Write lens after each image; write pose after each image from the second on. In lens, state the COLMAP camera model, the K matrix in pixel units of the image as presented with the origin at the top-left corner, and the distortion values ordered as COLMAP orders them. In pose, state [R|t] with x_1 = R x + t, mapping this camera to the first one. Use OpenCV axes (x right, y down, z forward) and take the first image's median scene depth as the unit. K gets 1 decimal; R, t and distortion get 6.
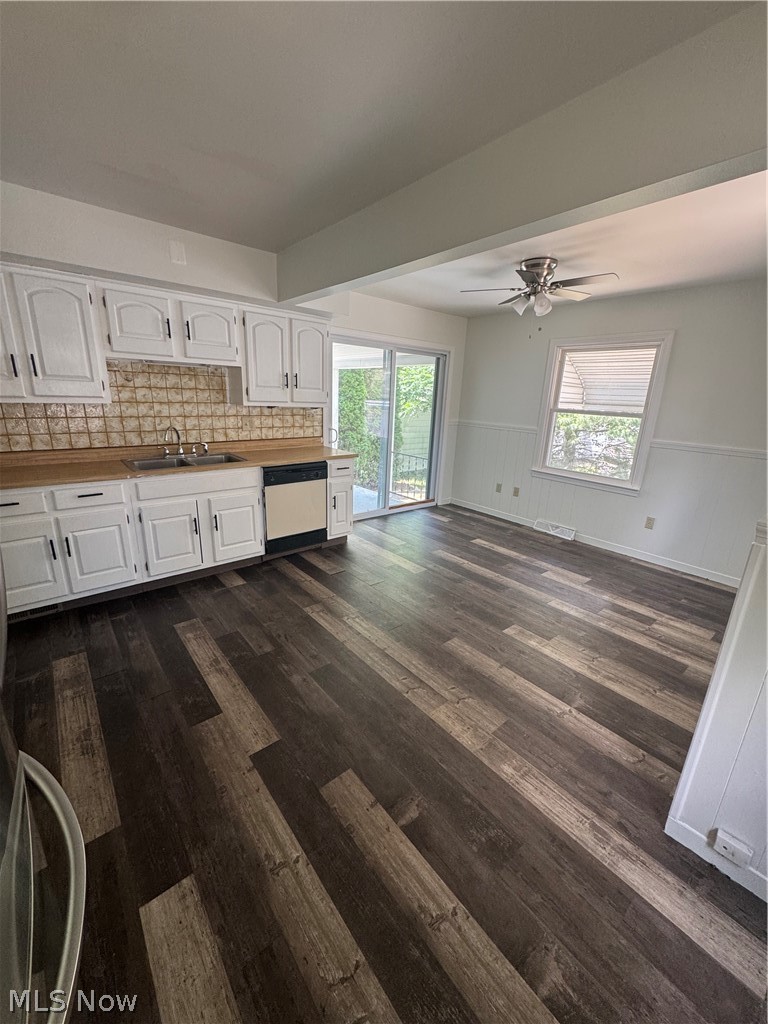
lens RADIAL K [[406.8, 0, 387.5], [0, 406.8, 511.4], [0, 0, 1]] dist [-0.002744, 0.000432]
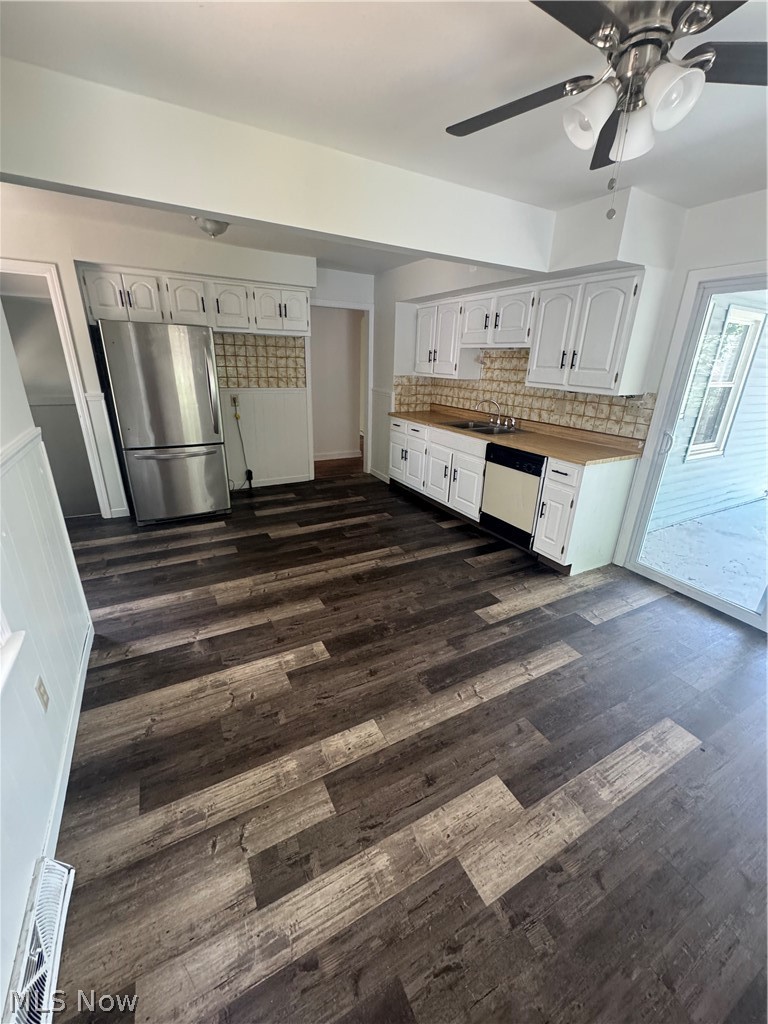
lens RADIAL K [[406.8, 0, 387.5], [0, 406.8, 511.4], [0, 0, 1]] dist [-0.002744, 0.000432]
pose [[-0.194176, 0.305232, -0.932271, 0.842788], [-0.308430, 0.883166, 0.353396, -0.257748], [0.931218, 0.356162, -0.077347, 0.947926]]
